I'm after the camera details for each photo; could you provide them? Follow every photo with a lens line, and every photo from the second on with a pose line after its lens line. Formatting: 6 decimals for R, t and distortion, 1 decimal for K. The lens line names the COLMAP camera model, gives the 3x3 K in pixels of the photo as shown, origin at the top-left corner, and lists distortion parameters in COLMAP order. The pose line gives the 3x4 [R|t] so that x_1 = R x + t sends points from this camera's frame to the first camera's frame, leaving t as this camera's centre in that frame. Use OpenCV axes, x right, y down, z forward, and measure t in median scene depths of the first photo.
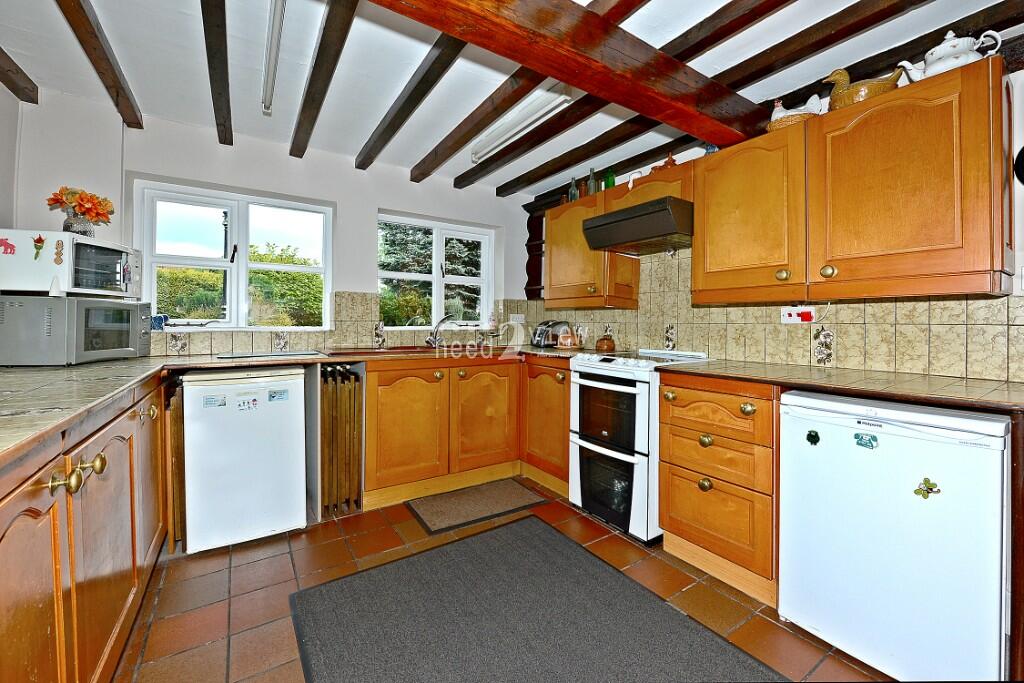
lens RADIAL K [[408.0, 0, 510.3], [0, 408.0, 323.2], [0, 0, 1]] dist [-0.001465, -0.000331]
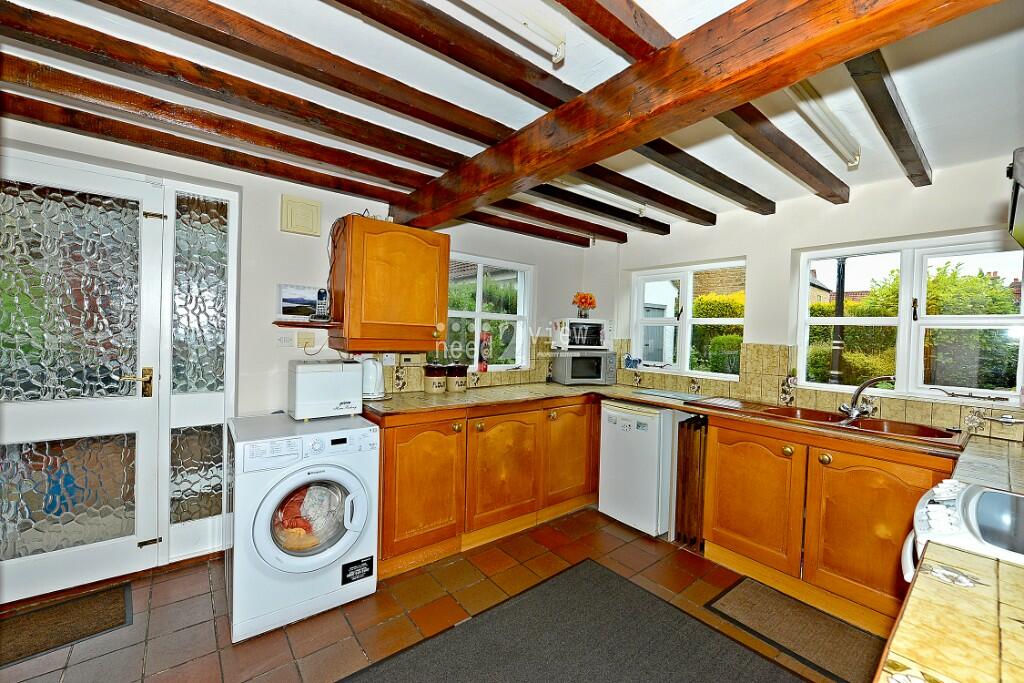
lens RADIAL K [[412.4, 0, 516.2], [0, 412.4, 339.9], [0, 0, 1]] dist [-0.002021, -0.000599]
pose [[0.105604, 0.014835, -0.994298, 0.630891], [-0.033411, 0.999377, 0.011362, -0.093150], [0.993847, 0.032021, 0.106034, 0.384587]]
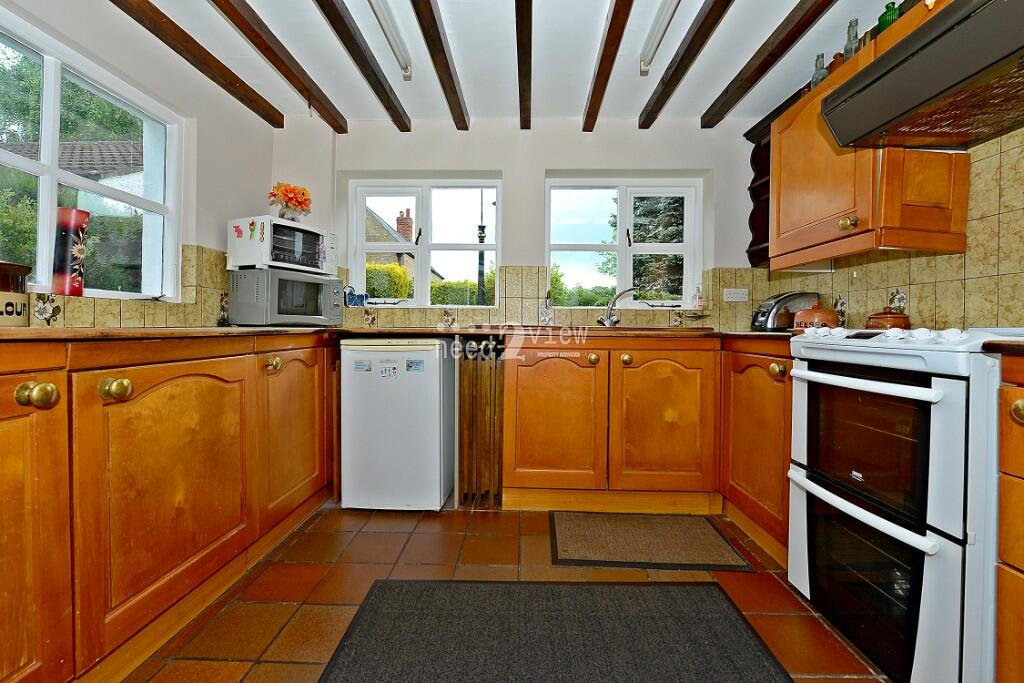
lens RADIAL K [[406.9, 0, 518.5], [0, 406.9, 326.4], [0, 0, 1]] dist [-0.007339, -0.000686]
pose [[0.828636, 0.001961, -0.559784, 0.147816], [-0.008655, 0.999919, -0.009308, 0.079884], [0.559720, 0.012558, 0.828586, 0.299206]]
